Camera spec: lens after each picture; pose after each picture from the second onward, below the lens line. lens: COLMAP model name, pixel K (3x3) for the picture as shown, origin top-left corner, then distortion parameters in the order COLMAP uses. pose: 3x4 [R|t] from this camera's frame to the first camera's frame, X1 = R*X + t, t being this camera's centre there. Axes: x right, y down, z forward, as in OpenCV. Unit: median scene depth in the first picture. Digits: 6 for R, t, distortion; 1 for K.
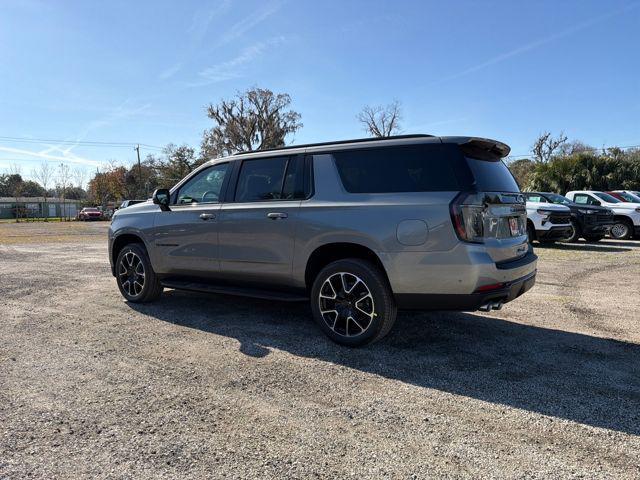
lens RADIAL K [[445.8, 0, 315.6], [0, 445.8, 249.4], [0, 0, 1]] dist [0.077192, -0.109751]
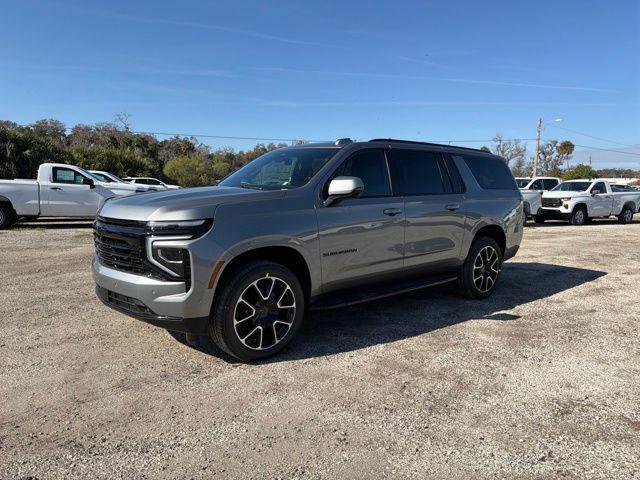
lens RADIAL K [[445.8, 0, 315.6], [0, 445.8, 249.4], [0, 0, 1]] dist [0.077192, -0.109751]
pose [[0.245905, -0.126454, 0.961010, -1.224387], [0.072507, 0.991076, 0.111857, -0.117117], [-0.966578, 0.042173, 0.252880, 1.000459]]
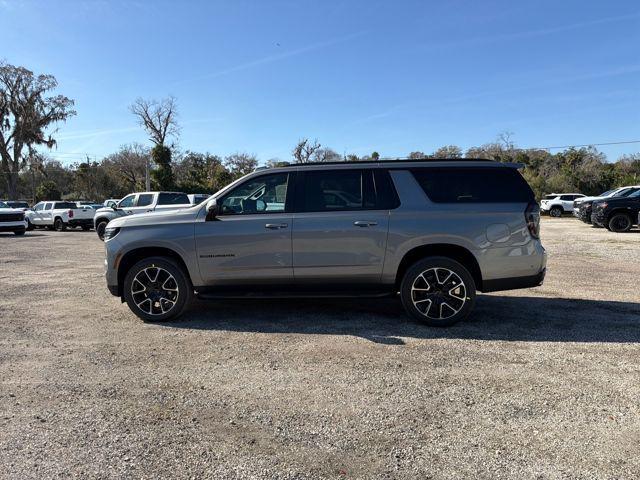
lens RADIAL K [[445.8, 0, 315.6], [0, 445.8, 249.4], [0, 0, 1]] dist [0.077192, -0.109751]
pose [[0.873905, -0.057226, 0.482717, -0.714031], [0.054798, 0.998314, 0.019144, -0.036153], [-0.482998, 0.009722, 0.875567, 0.061760]]
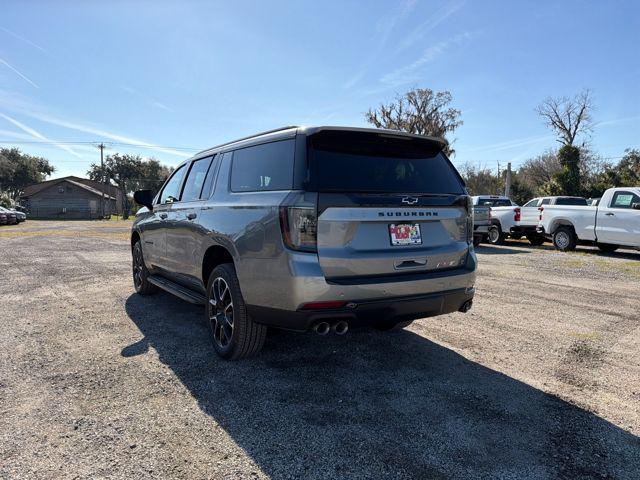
lens RADIAL K [[448.6, 0, 315.3], [0, 448.6, 248.7], [0, 0, 1]] dist [0.046698, -0.062587]
pose [[0.929287, 0.042324, -0.366926, 0.506430], [-0.045586, 0.998960, -0.000224, -0.014750], [0.366535, 0.016935, 0.930250, 0.171804]]
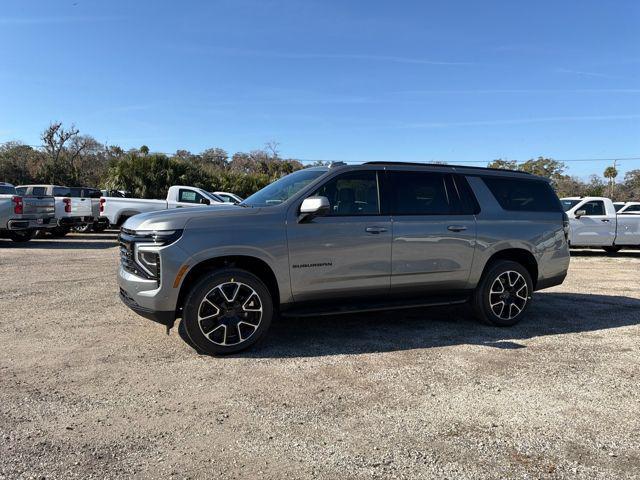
lens RADIAL K [[445.8, 0, 315.6], [0, 445.8, 249.4], [0, 0, 1]] dist [0.077192, -0.109751]
pose [[0.524817, -0.064637, 0.848757, -1.173383], [0.048853, 0.997756, 0.045777, -0.087495], [-0.849812, 0.017440, 0.526797, 0.674494]]
